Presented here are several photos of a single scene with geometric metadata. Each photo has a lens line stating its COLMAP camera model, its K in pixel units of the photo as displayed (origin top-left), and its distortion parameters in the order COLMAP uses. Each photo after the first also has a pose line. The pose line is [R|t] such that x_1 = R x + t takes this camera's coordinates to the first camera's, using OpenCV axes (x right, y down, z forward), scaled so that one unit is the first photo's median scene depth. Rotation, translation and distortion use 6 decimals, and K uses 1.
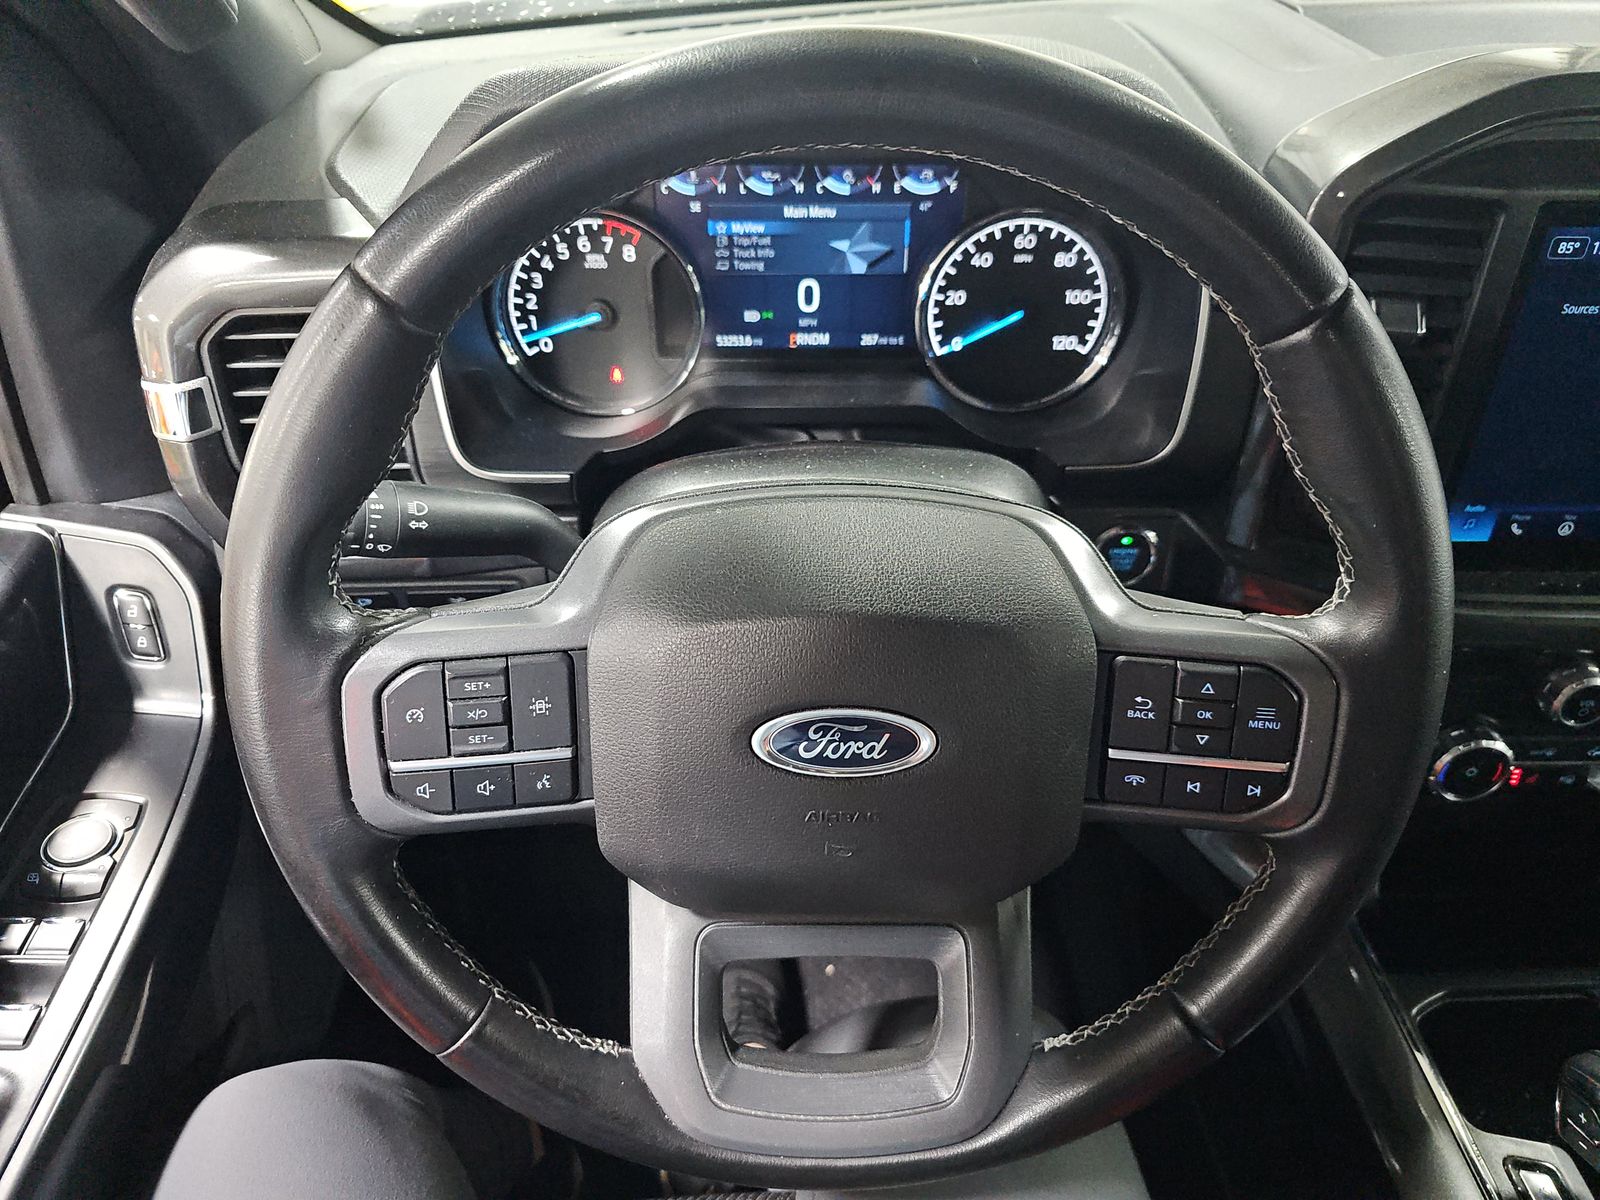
lens RADIAL K [[1068.1, 0, 791.3], [0, 1068.1, 594.6], [0, 0, 1]] dist [0.025819, -0.000164]
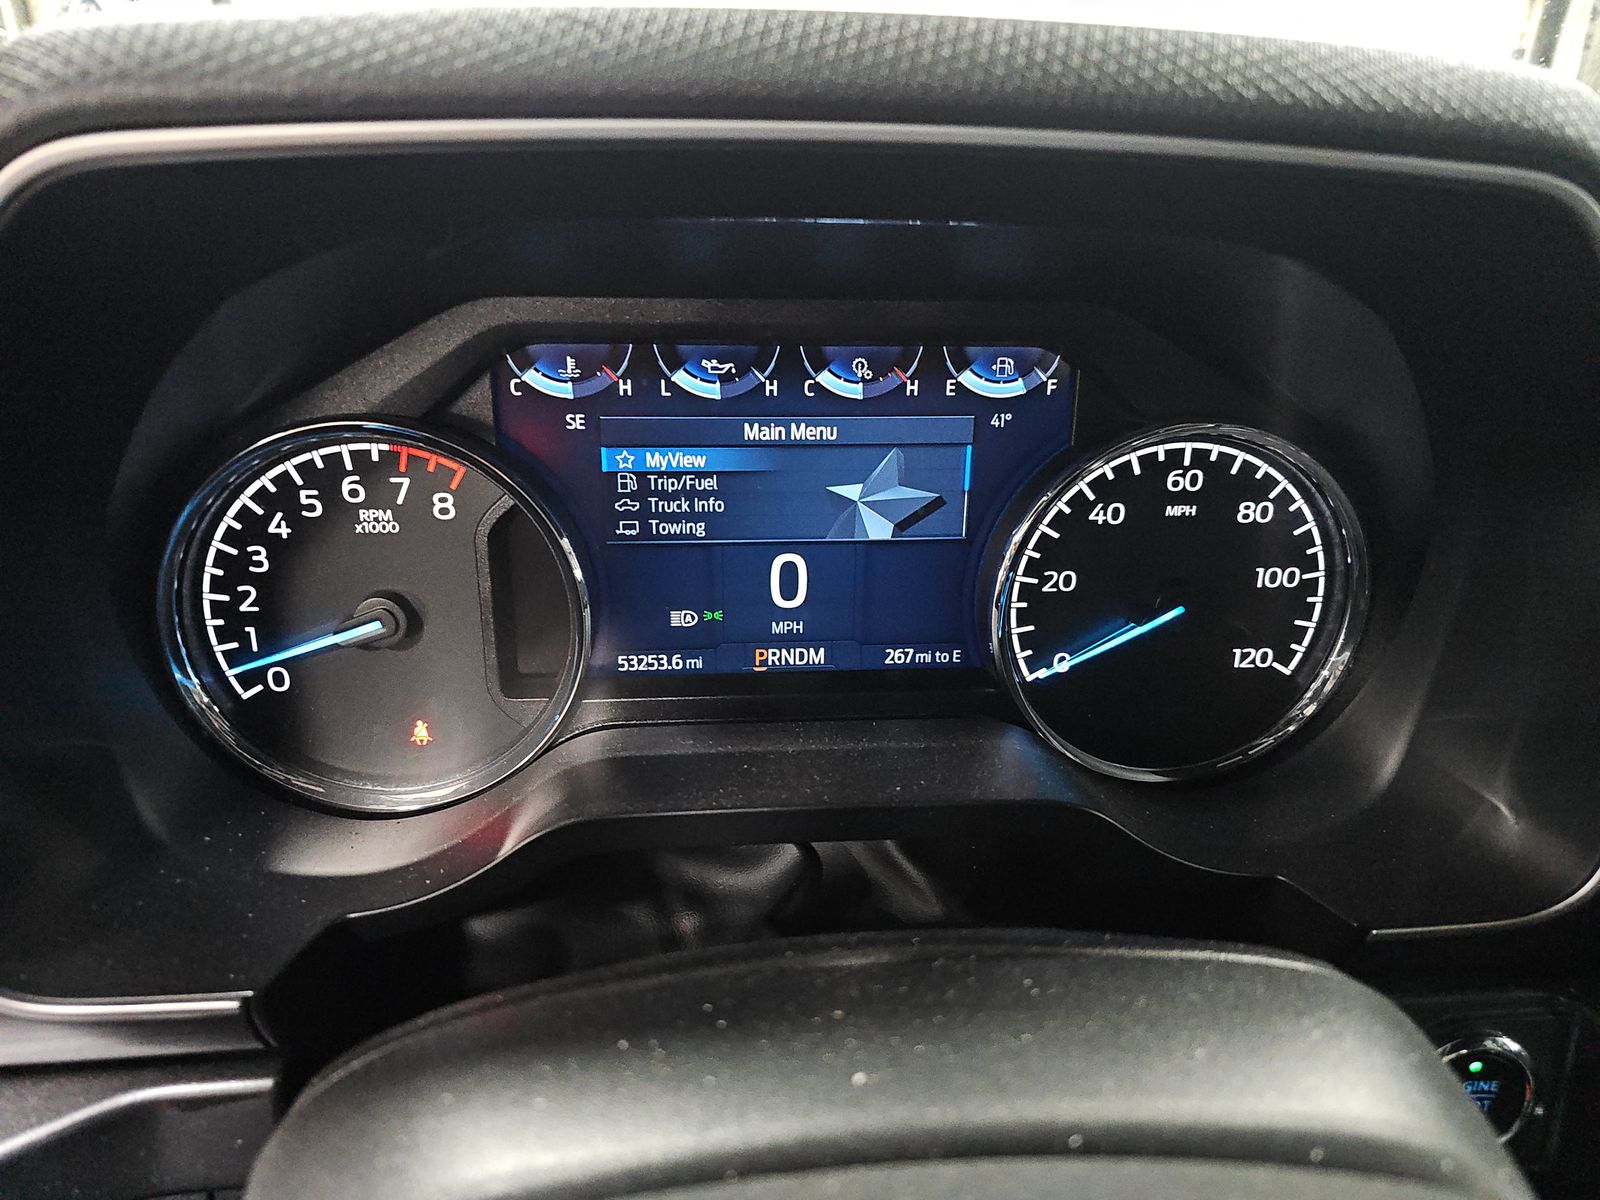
lens RADIAL K [[1068.1, 0, 801.8], [0, 1068.1, 602.5], [0, 0, 1]] dist [0.025819, -0.000164]
pose [[0.997409, -0.014189, 0.070520, -0.016098], [0.032199, 0.964719, -0.261306, -0.131175], [-0.064325, 0.262900, 0.962677, 0.497377]]
